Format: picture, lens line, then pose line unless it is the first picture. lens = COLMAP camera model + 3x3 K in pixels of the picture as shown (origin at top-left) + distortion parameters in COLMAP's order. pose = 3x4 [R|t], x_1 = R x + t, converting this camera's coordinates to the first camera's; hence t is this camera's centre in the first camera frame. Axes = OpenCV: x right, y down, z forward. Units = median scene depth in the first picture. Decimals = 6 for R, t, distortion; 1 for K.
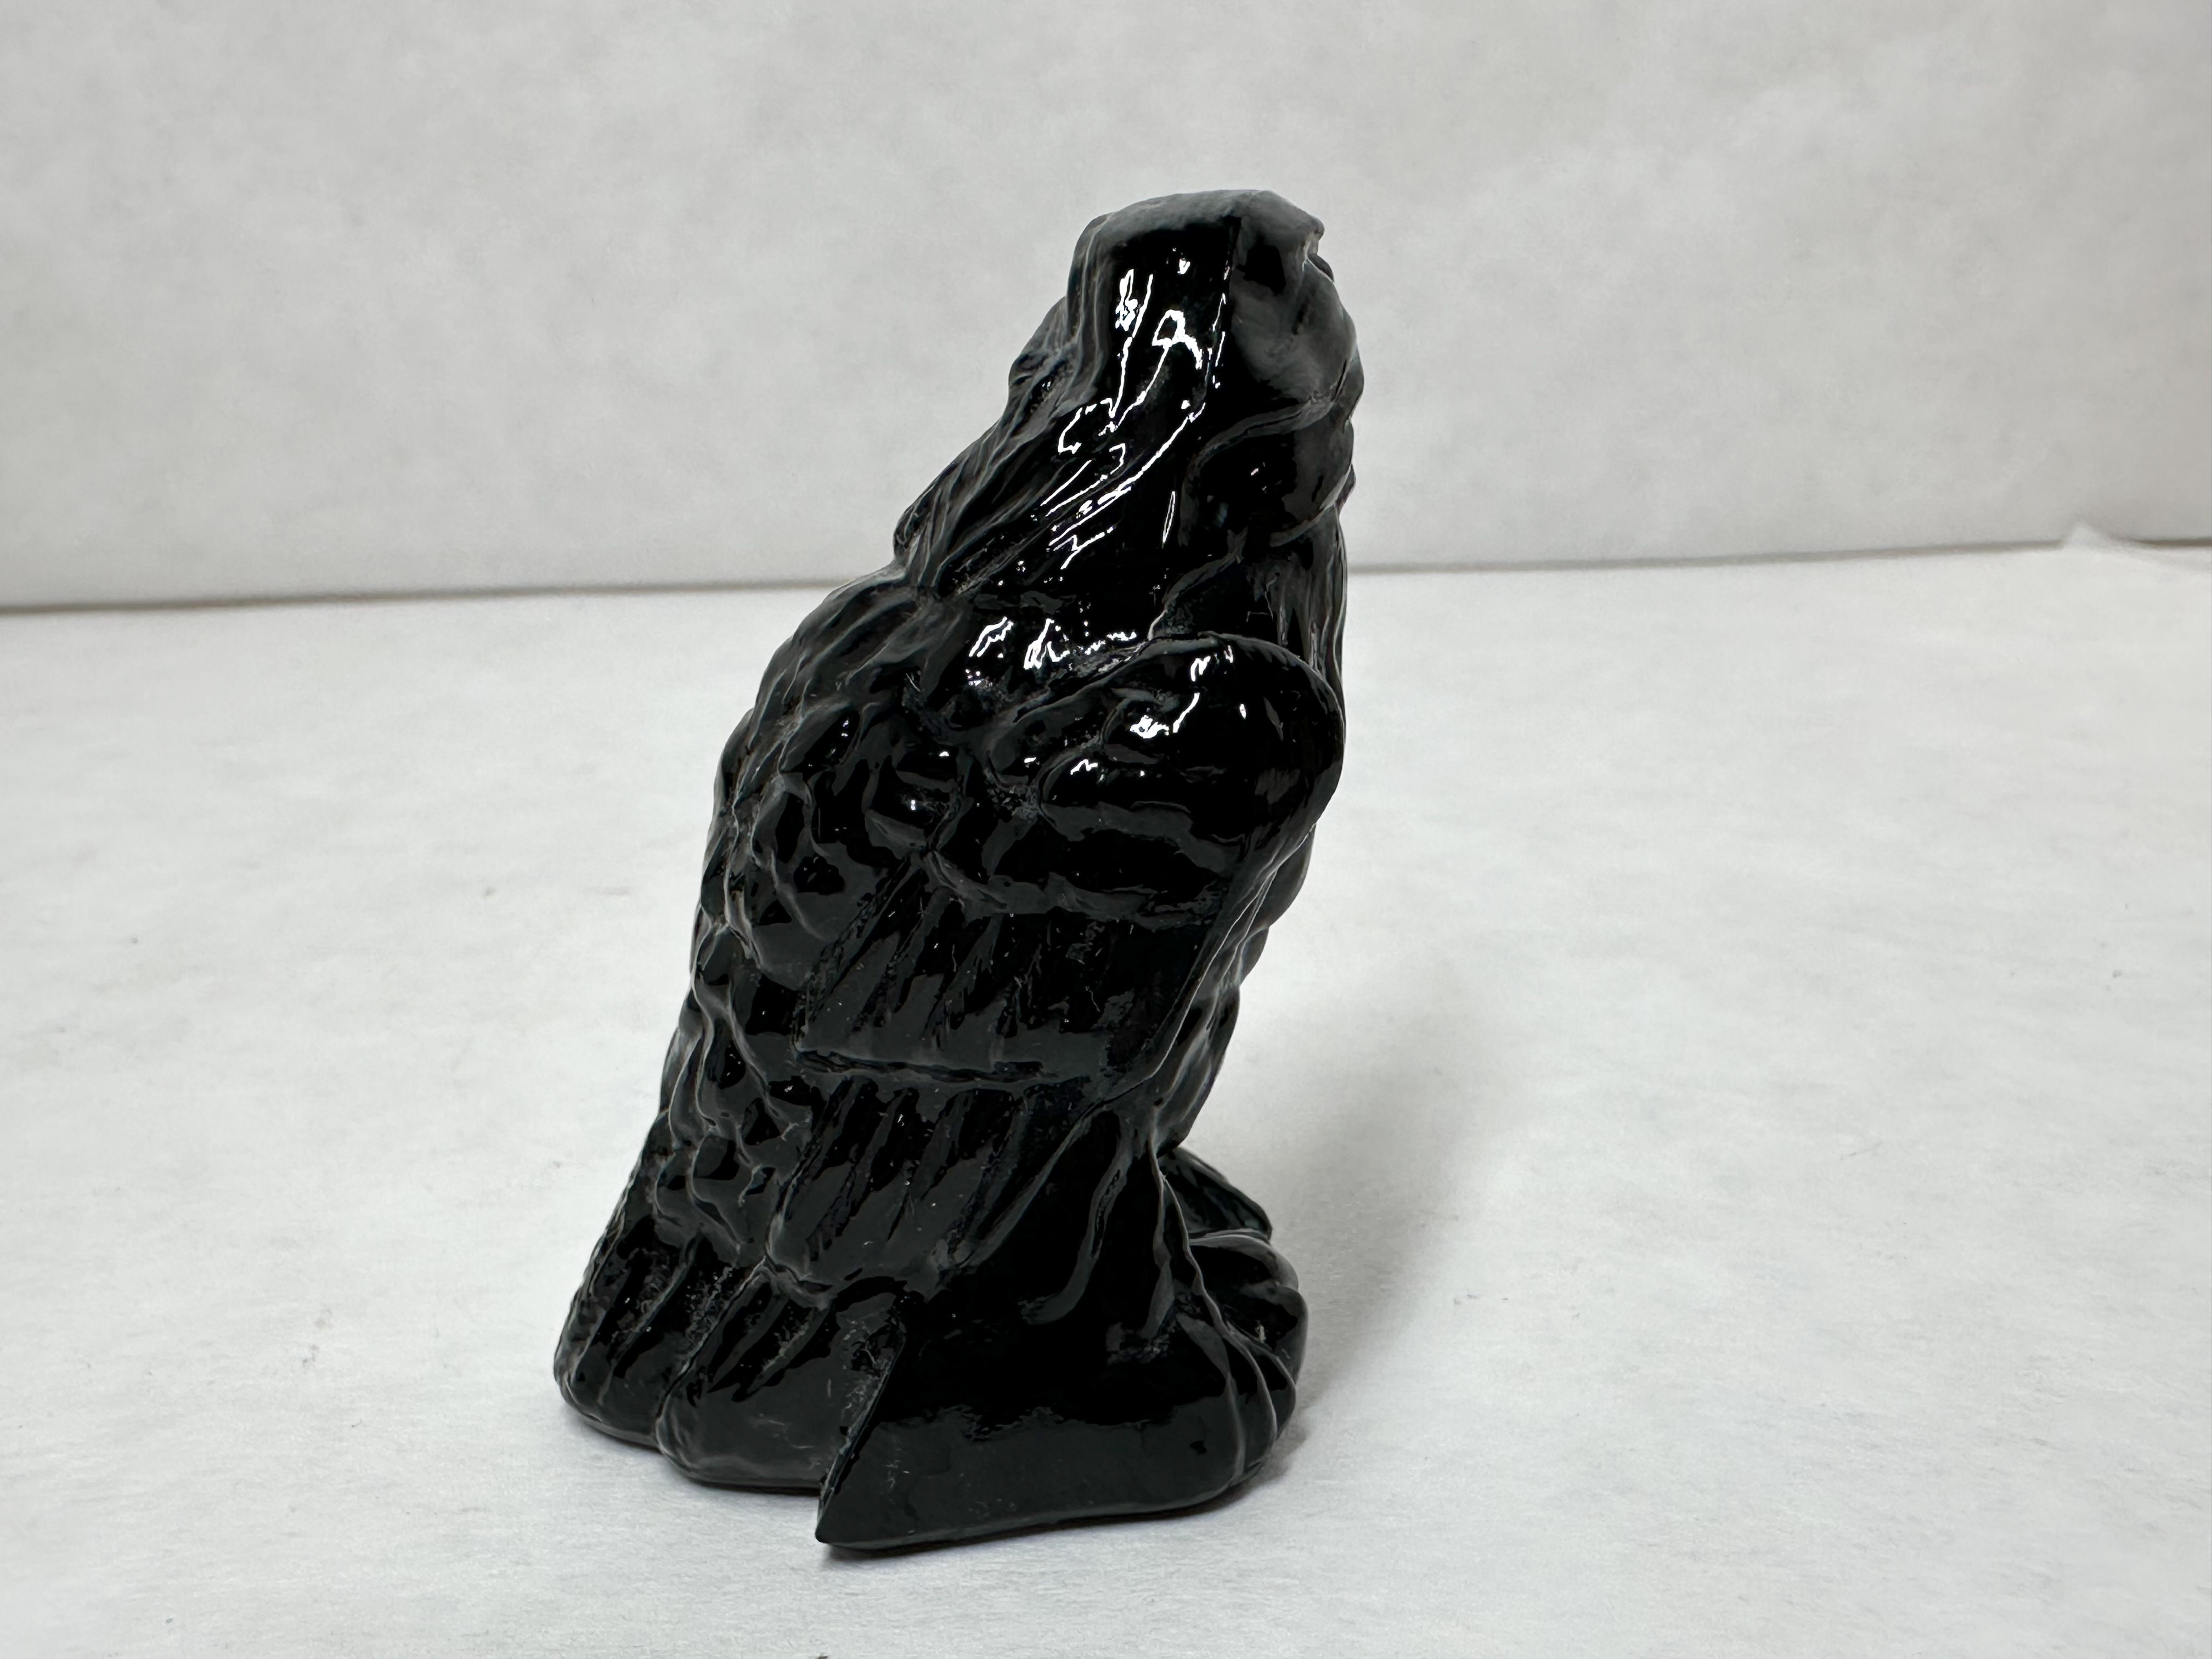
lens RADIAL K [[2028.2, 0, 1106.0], [0, 2028.2, 829.5], [0, 0, 1]] dist [-0.007913, -0.004216]
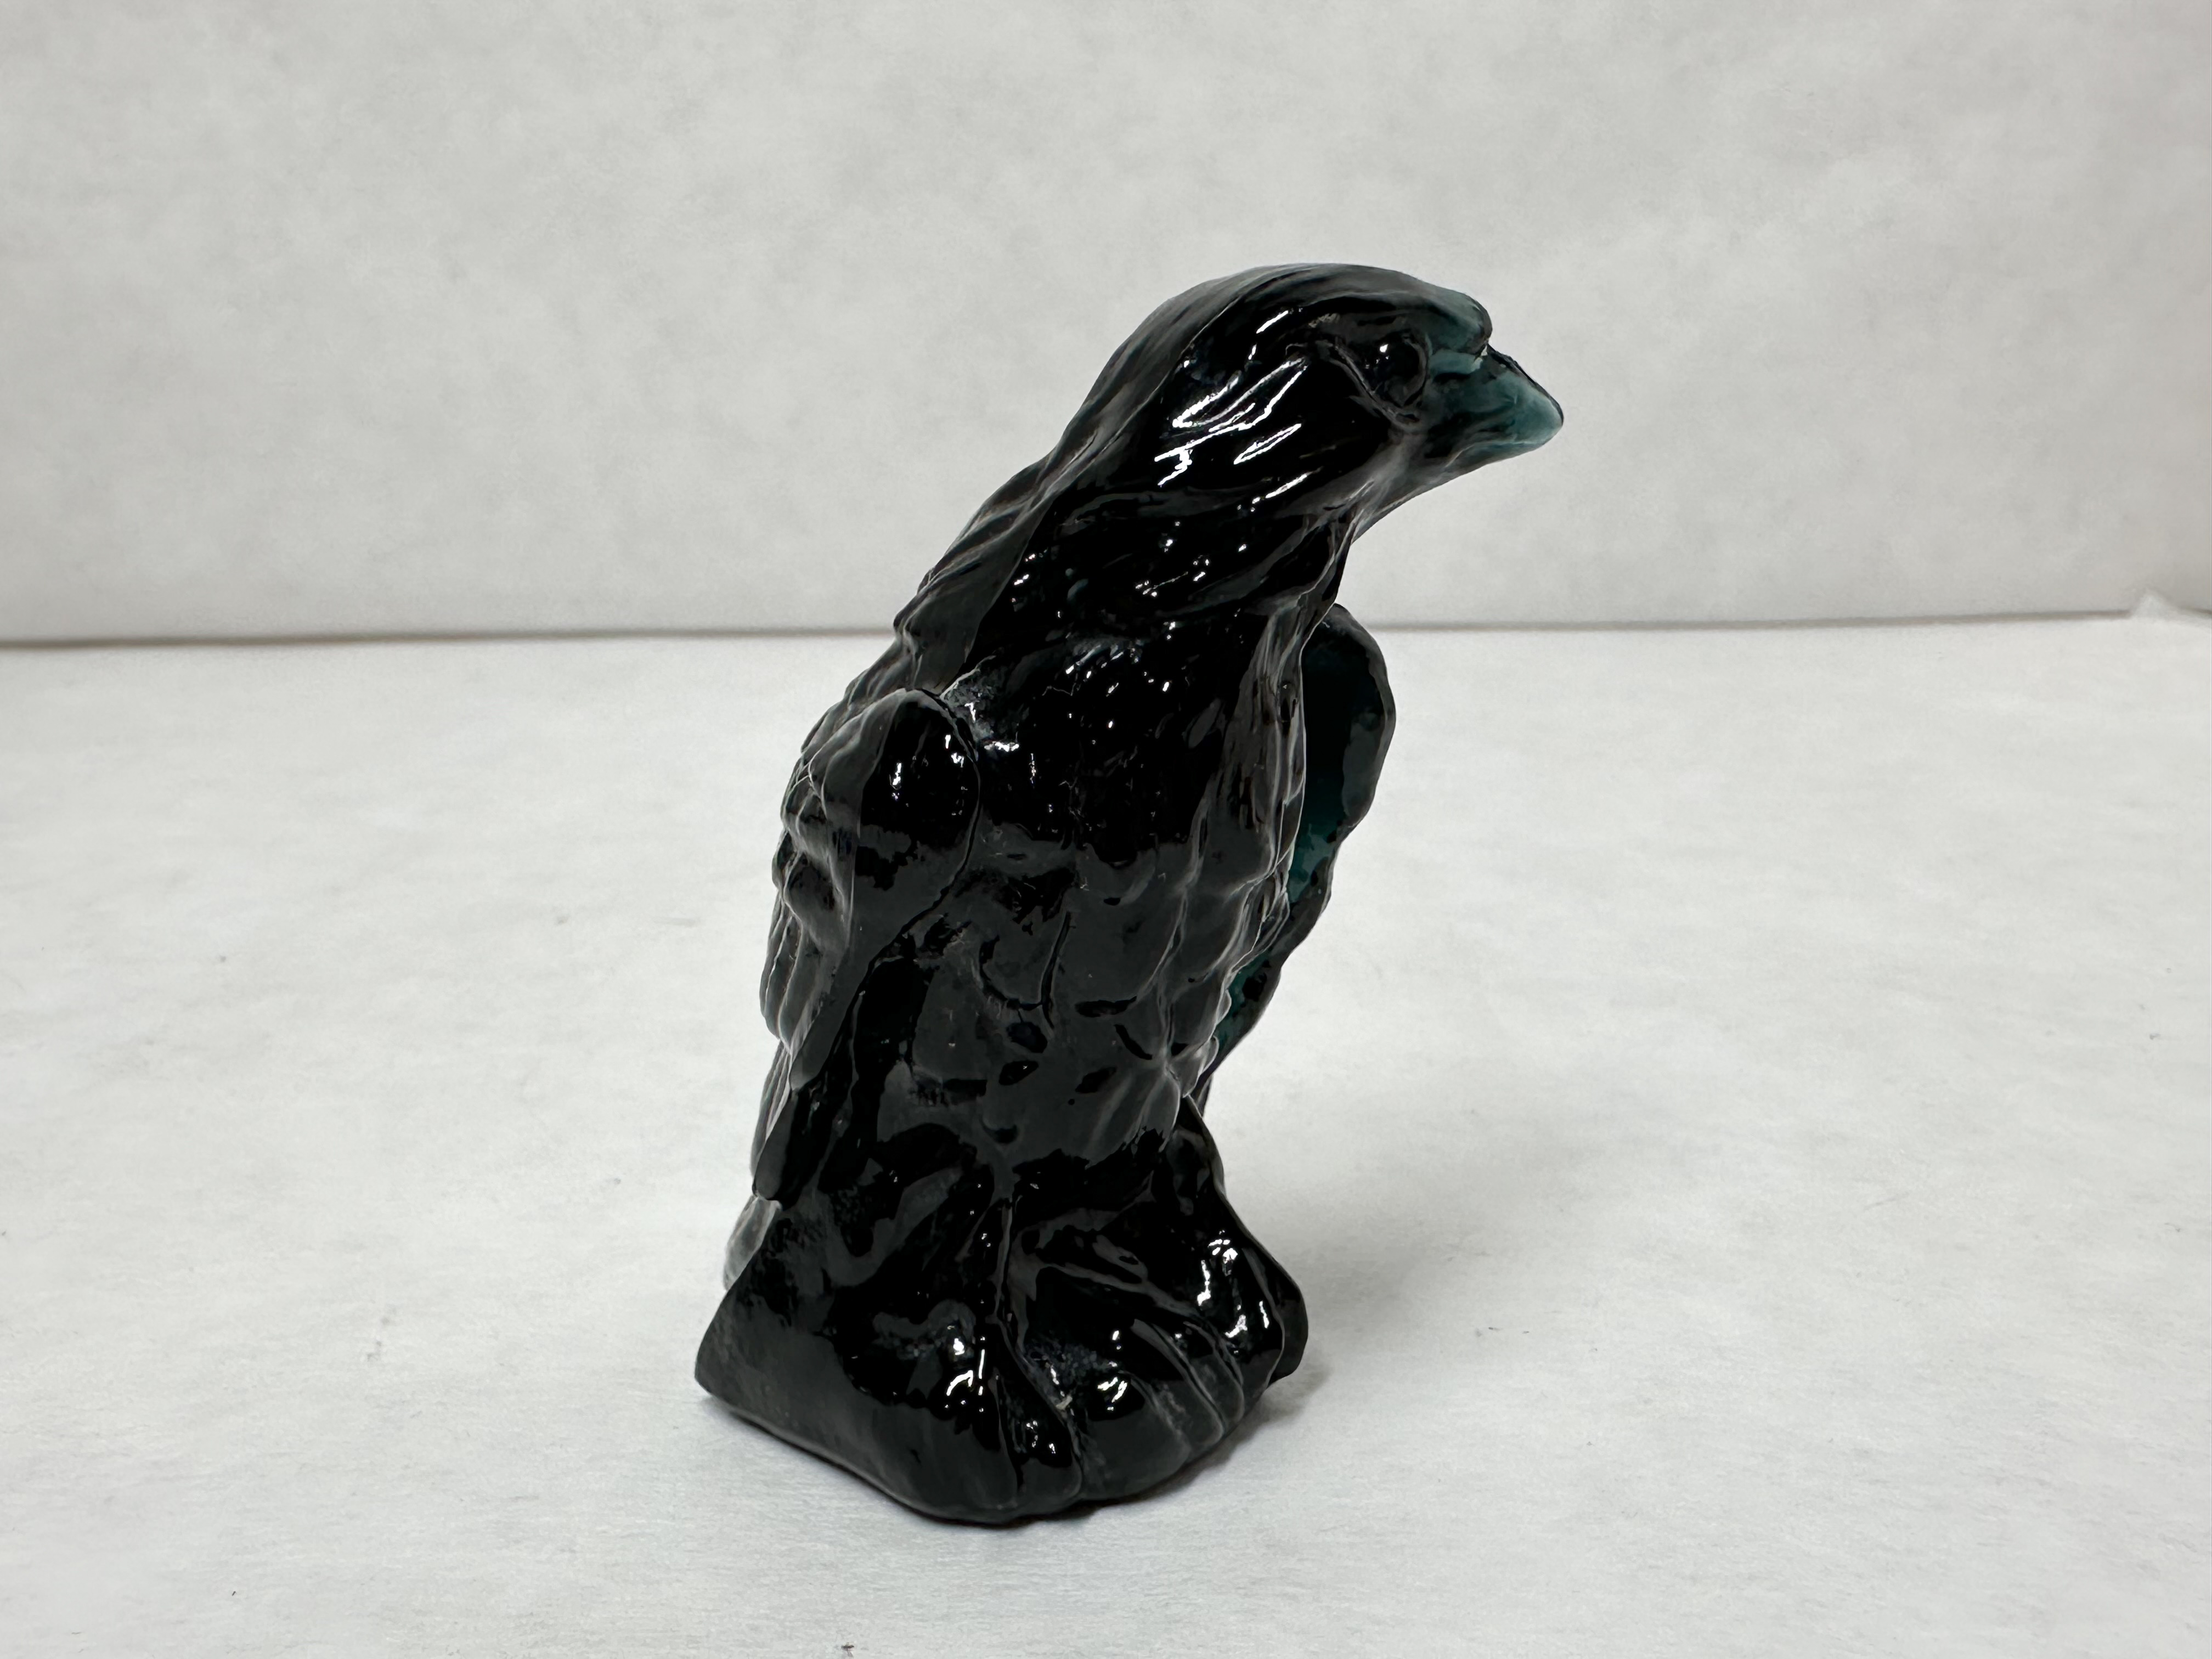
lens RADIAL K [[2037.1, 0, 1120.2], [0, 2037.1, 821.0], [0, 0, 1]] dist [-0.010368, 0.004977]
pose [[0.999262, 0.021104, -0.032095, 0.016012], [-0.022098, 0.999277, -0.030927, 0.007679], [0.031419, 0.031613, 0.999006, -0.037870]]
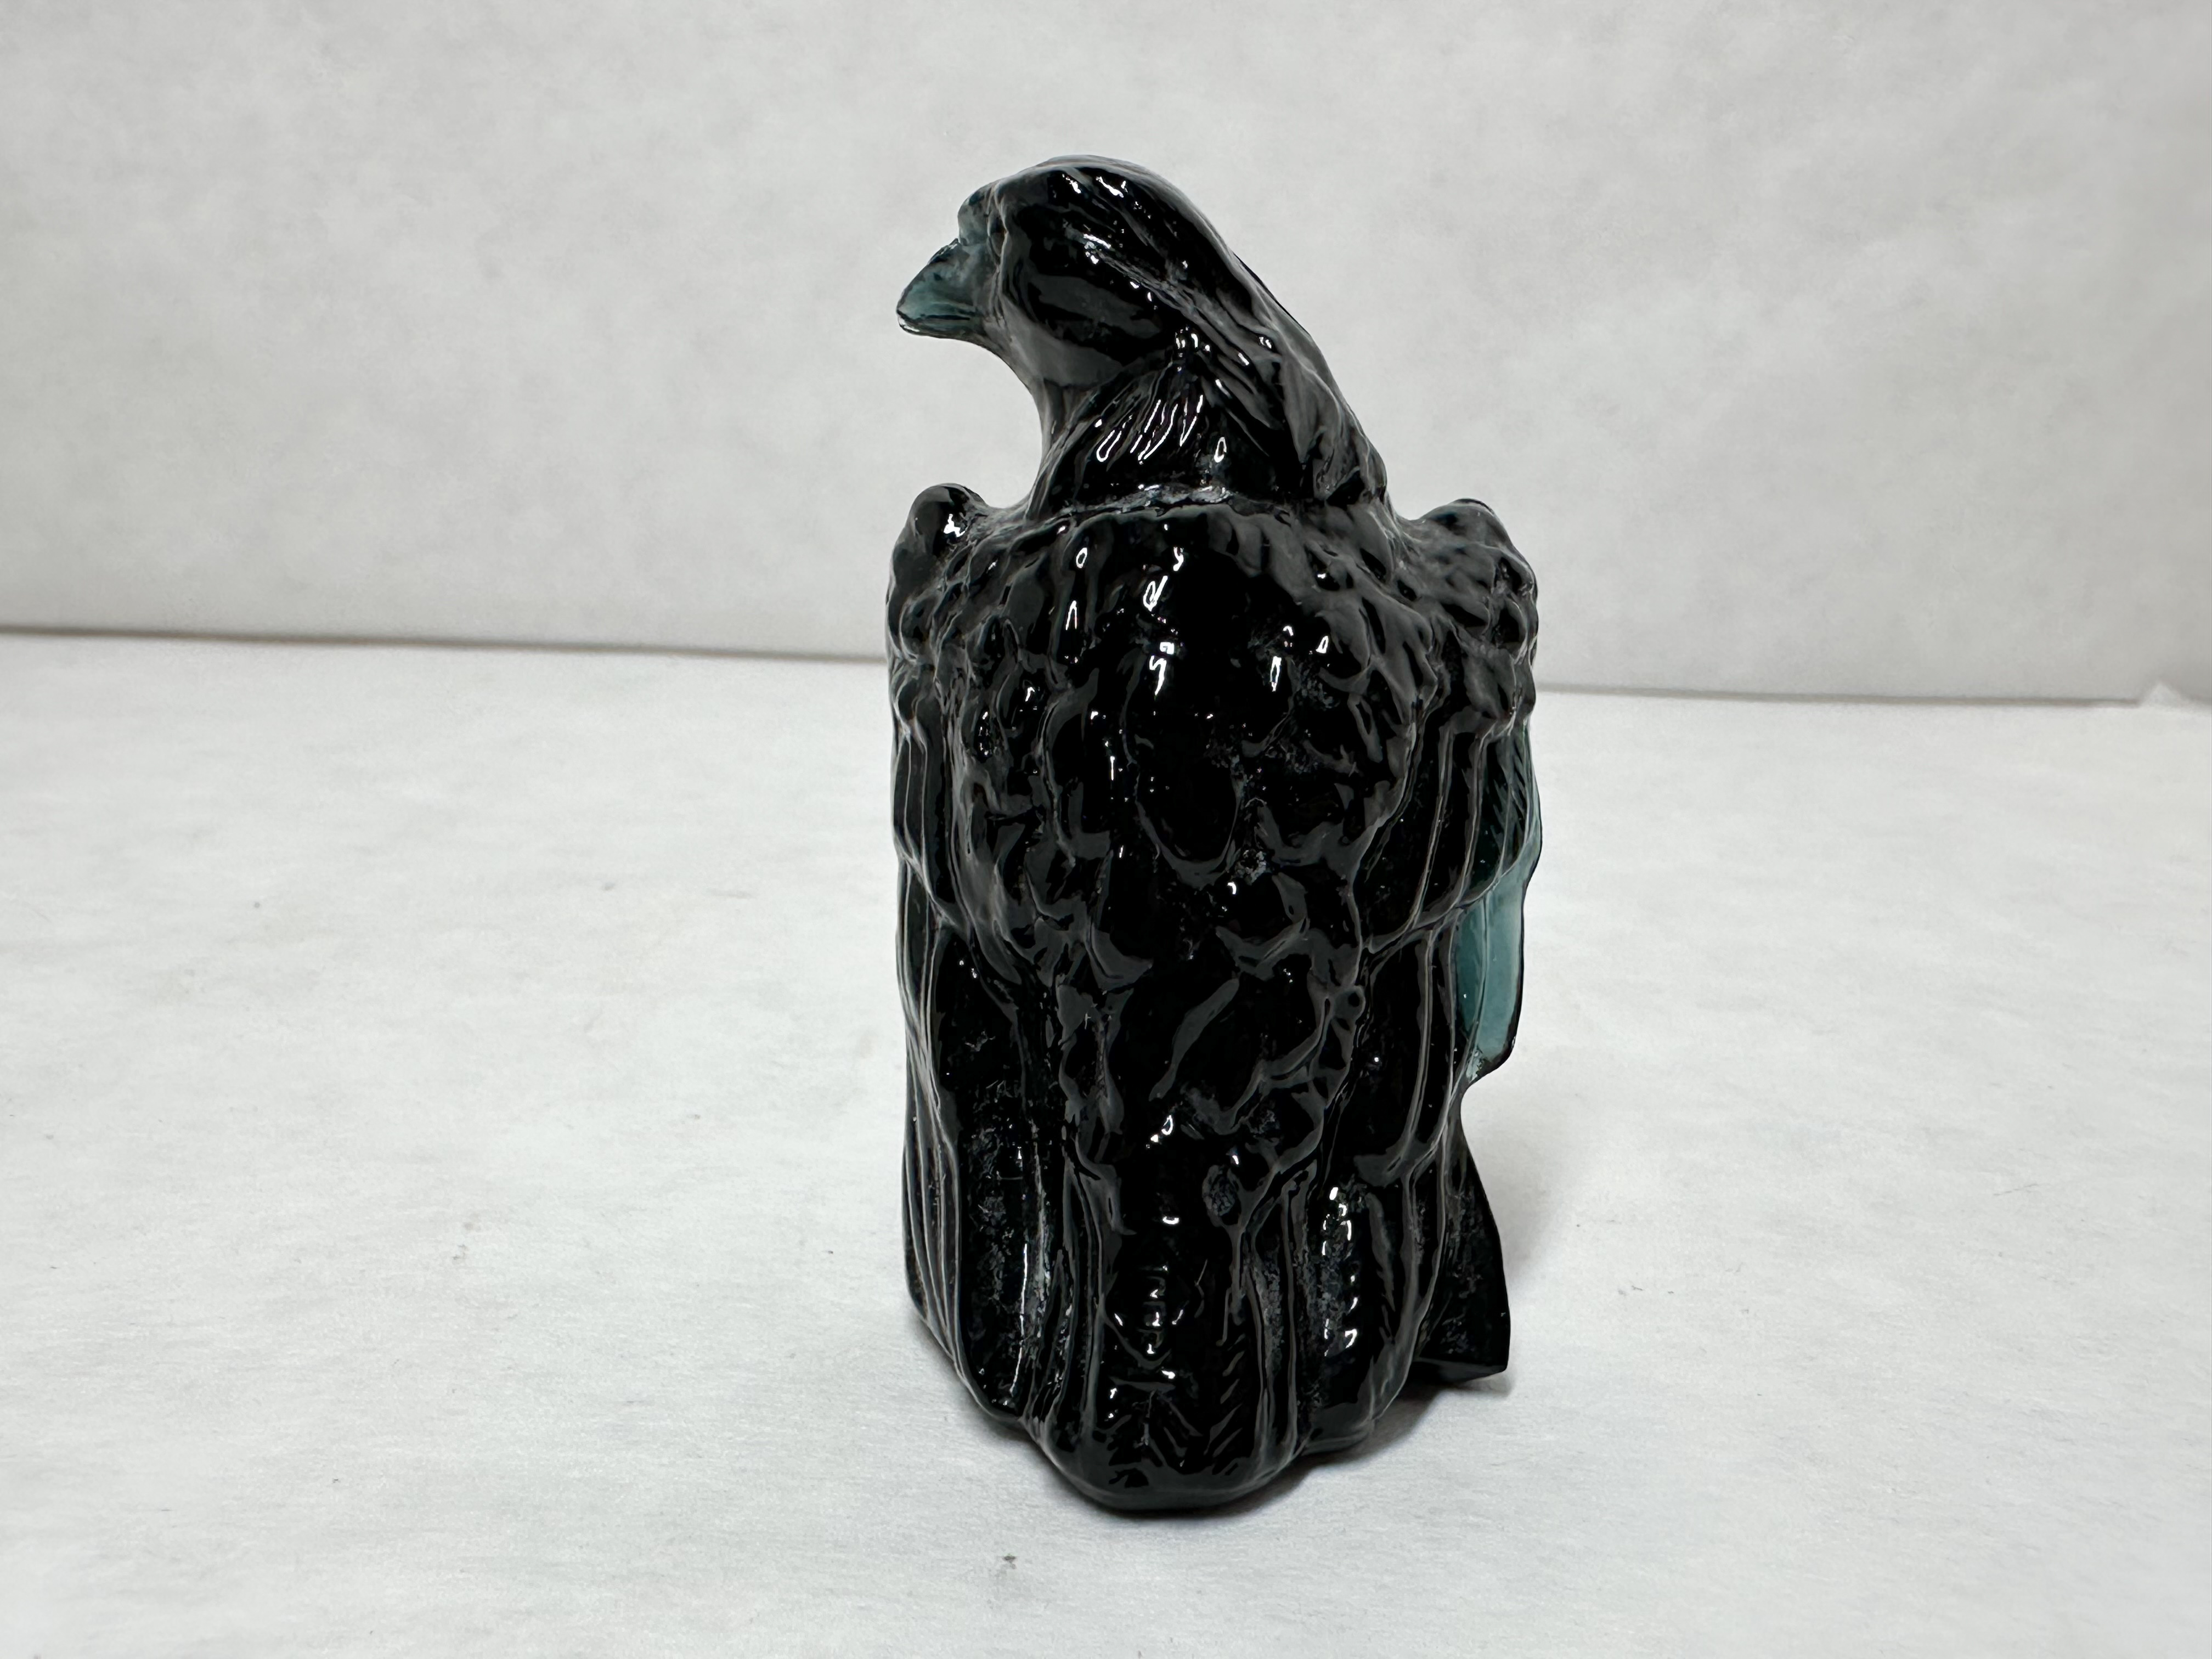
lens RADIAL K [[2023.4, 0, 1114.3], [0, 2023.4, 845.8], [0, 0, 1]] dist [-0.011457, 0.000280]
pose [[0.997760, 0.066841, -0.002810, -0.070697], [-0.066865, 0.994988, -0.074346, 0.089295], [-0.002174, 0.074367, 0.997229, 0.004546]]
